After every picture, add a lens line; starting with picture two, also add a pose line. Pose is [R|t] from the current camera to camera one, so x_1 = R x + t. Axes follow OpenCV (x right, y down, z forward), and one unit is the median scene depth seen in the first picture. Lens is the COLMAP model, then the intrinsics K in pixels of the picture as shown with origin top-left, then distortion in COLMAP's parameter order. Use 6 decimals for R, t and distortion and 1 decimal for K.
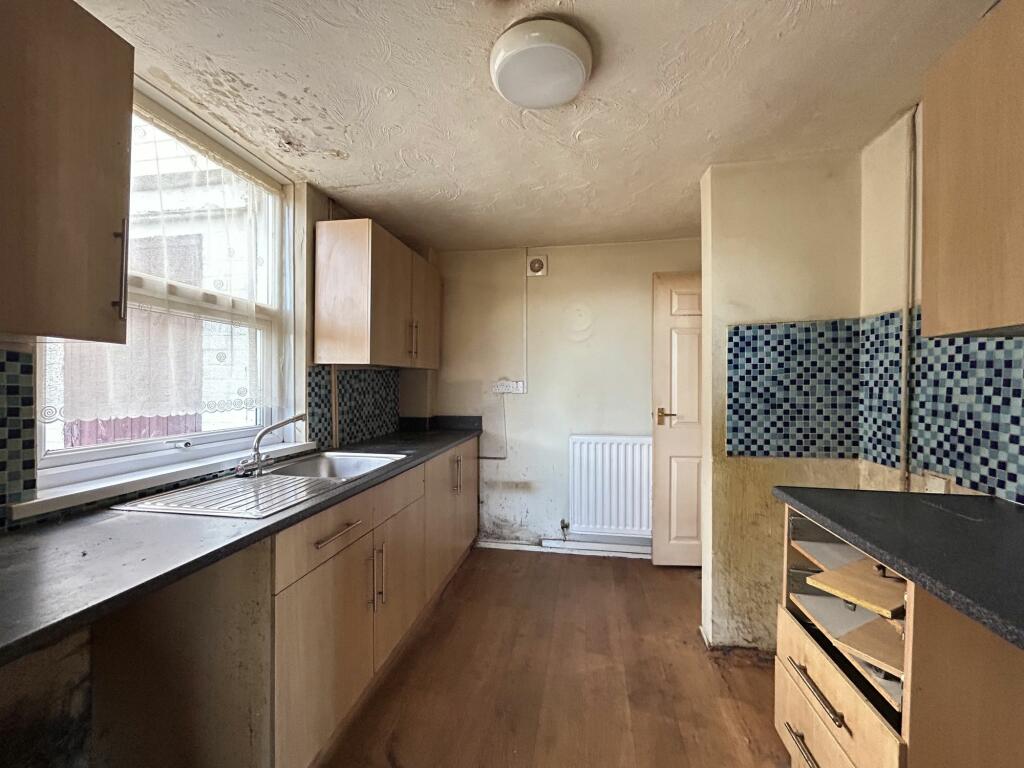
lens RADIAL K [[414.9, 0, 510.3], [0, 414.9, 385.6], [0, 0, 1]] dist [-0.001489, 0.001004]
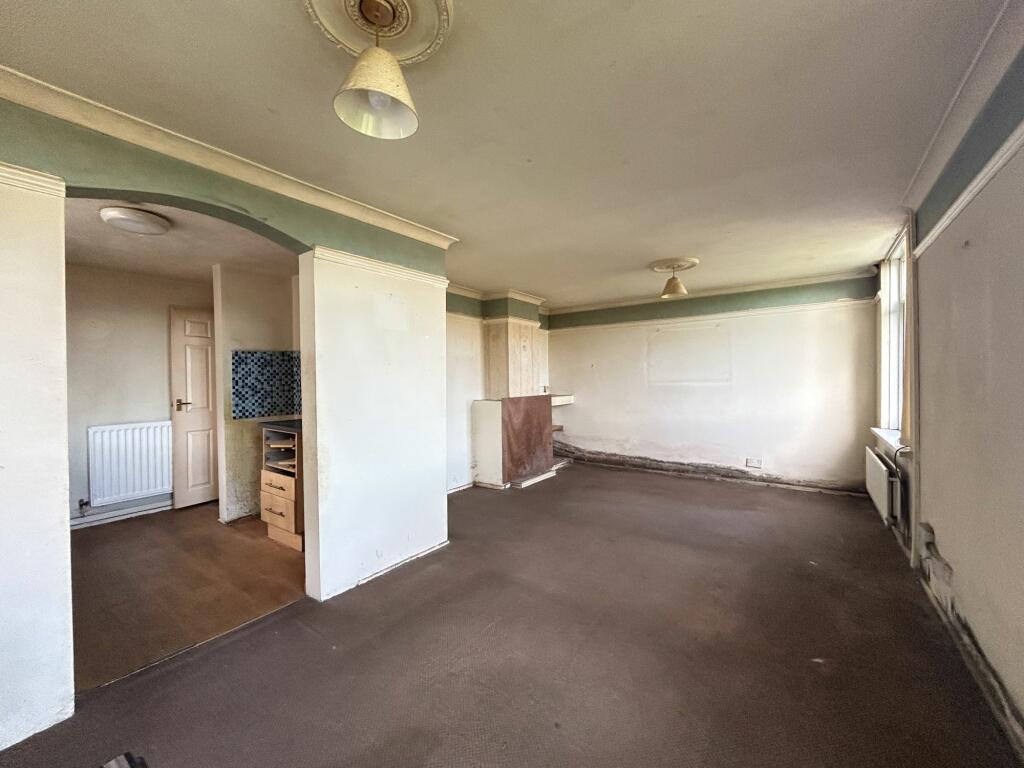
lens RADIAL K [[414.9, 0, 506.8], [0, 414.9, 381.6], [0, 0, 1]] dist [-0.001489, 0.001004]
pose [[0.436085, -0.014751, 0.899784, -0.641320], [0.020463, 0.999770, 0.006473, 0.010396], [-0.899673, 0.015589, 0.436287, -0.966833]]
